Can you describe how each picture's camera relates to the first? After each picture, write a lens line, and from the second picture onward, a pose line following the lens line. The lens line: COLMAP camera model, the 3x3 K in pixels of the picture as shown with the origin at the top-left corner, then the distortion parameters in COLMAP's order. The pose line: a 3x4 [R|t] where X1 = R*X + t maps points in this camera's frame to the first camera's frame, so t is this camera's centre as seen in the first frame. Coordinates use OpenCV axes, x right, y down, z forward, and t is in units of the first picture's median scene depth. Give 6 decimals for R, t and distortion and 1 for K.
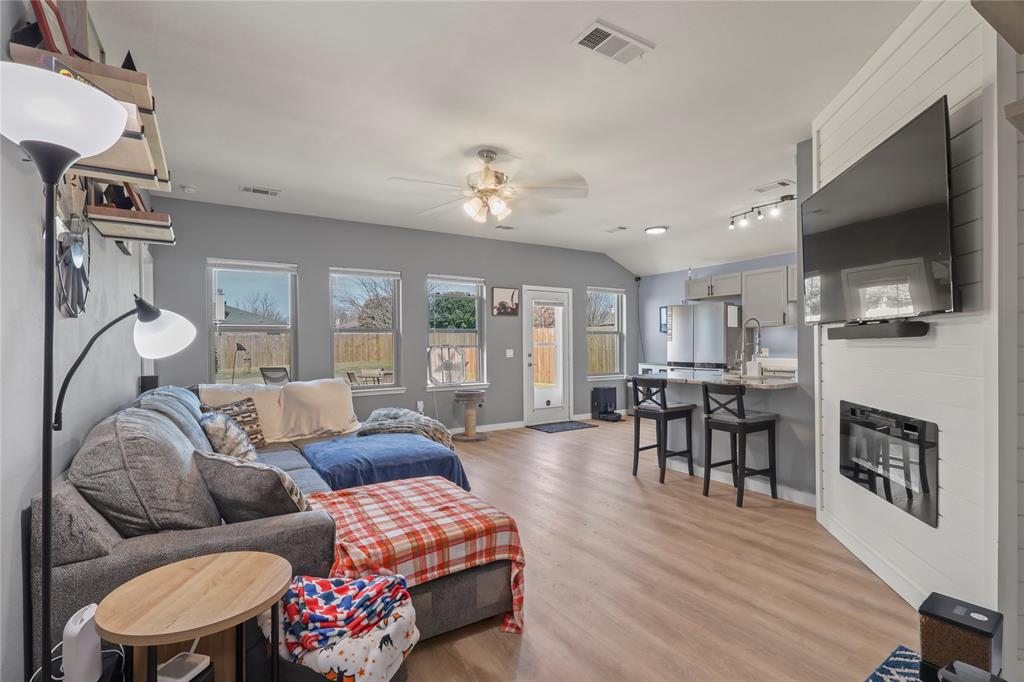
lens RADIAL K [[474.6, 0, 506.6], [0, 474.6, 347.5], [0, 0, 1]] dist [-0.003883, 0.001161]
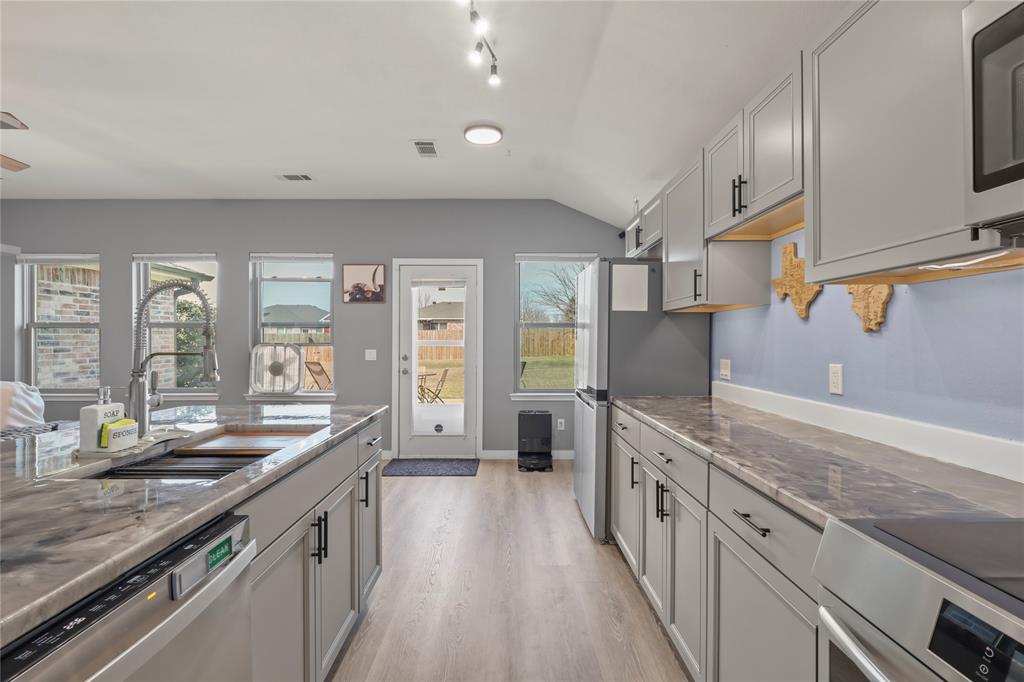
lens RADIAL K [[474.6, 0, 507.3], [0, 474.6, 341.4], [0, 0, 1]] dist [-0.003883, 0.001161]
pose [[0.846679, 0.011683, -0.531975, 0.573916], [-0.011211, 0.999929, 0.004116, -0.013445], [0.531985, 0.002479, 0.846750, 0.508598]]
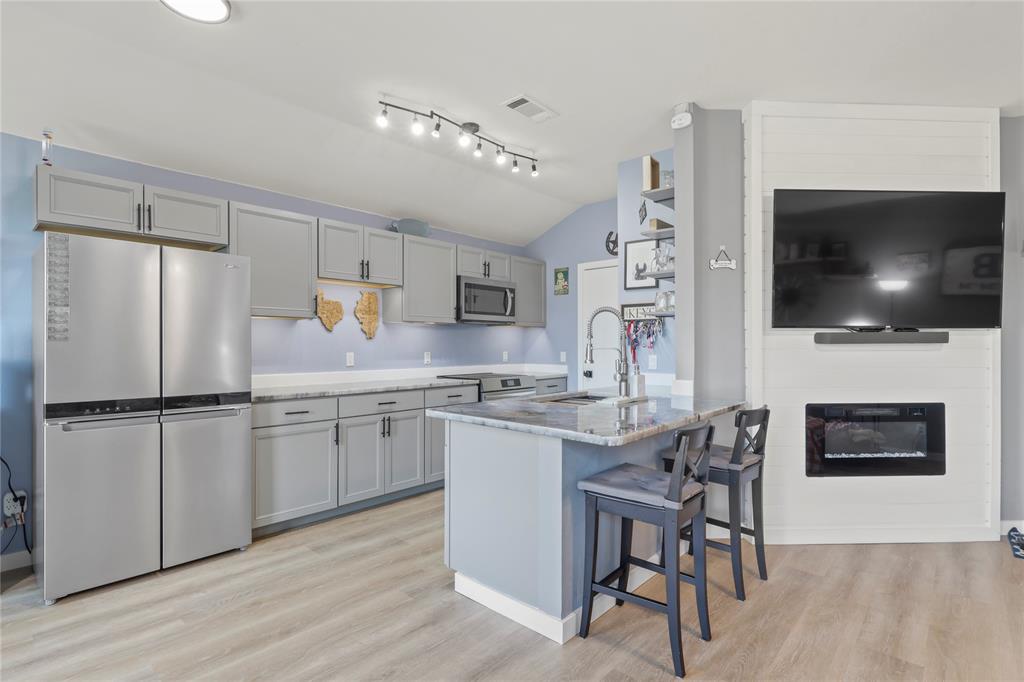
lens RADIAL K [[500.3, 0, 511.8], [0, 500.3, 343.9], [0, 0, 1]] dist [0.000901, 0.001887]
pose [[-0.274213, 0.013259, 0.961577, -0.064405], [0.008532, 0.999899, -0.011355, -0.003963], [-0.961631, 0.005090, -0.274299, 0.808759]]
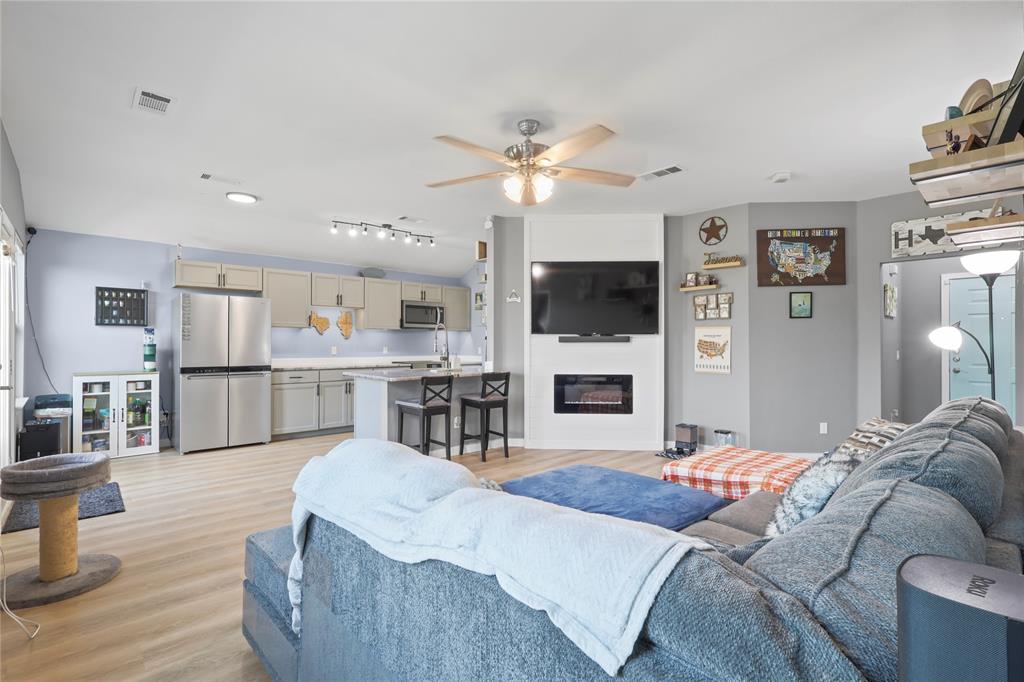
lens RADIAL K [[474.6, 0, 511.6], [0, 474.6, 338.5], [0, 0, 1]] dist [-0.003883, 0.001161]
pose [[-0.191744, 0.020581, 0.981229, -0.479426], [0.004989, 0.999788, -0.019995, 0.002305], [-0.981432, 0.001062, -0.191806, 0.653373]]
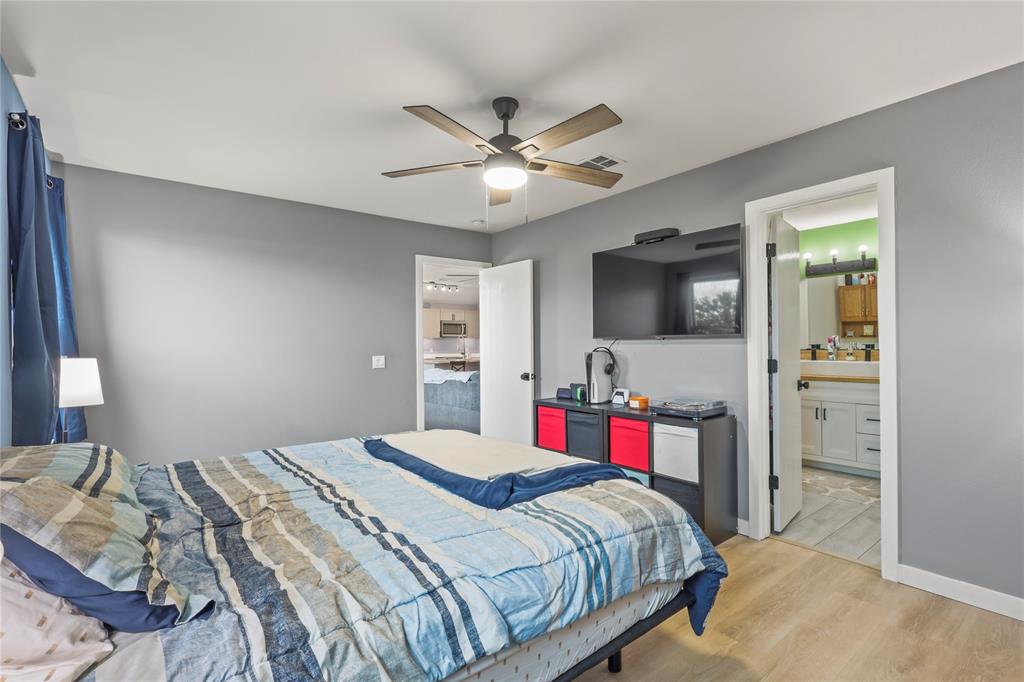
lens RADIAL K [[474.6, 0, 510.8], [0, 474.6, 346.4], [0, 0, 1]] dist [-0.003883, 0.001161]
pose [[-0.110480, 0.014084, 0.993779, -1.211643], [0.013010, 0.999834, -0.012723, 0.018154], [-0.993793, 0.011523, -0.110645, 0.626737]]
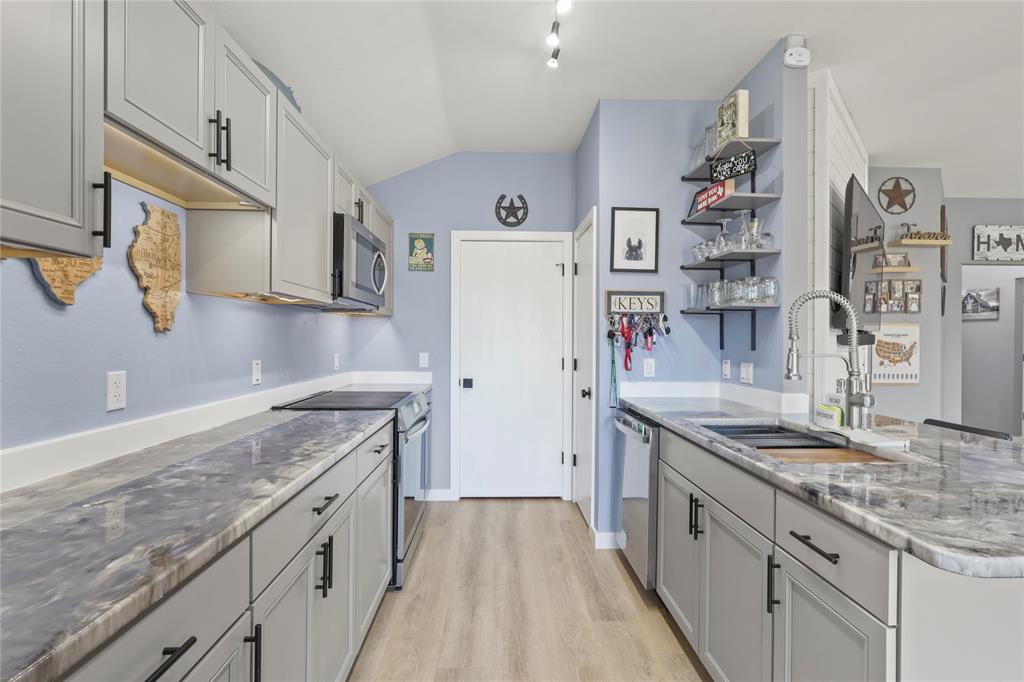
lens RADIAL K [[474.6, 0, 512.7], [0, 474.6, 337.6], [0, 0, 1]] dist [-0.003883, 0.001161]
pose [[-0.864783, 0.008048, 0.502082, 0.336019], [0.007220, 0.999967, -0.003593, -0.014372], [-0.502095, 0.000518, -0.864813, 0.923205]]
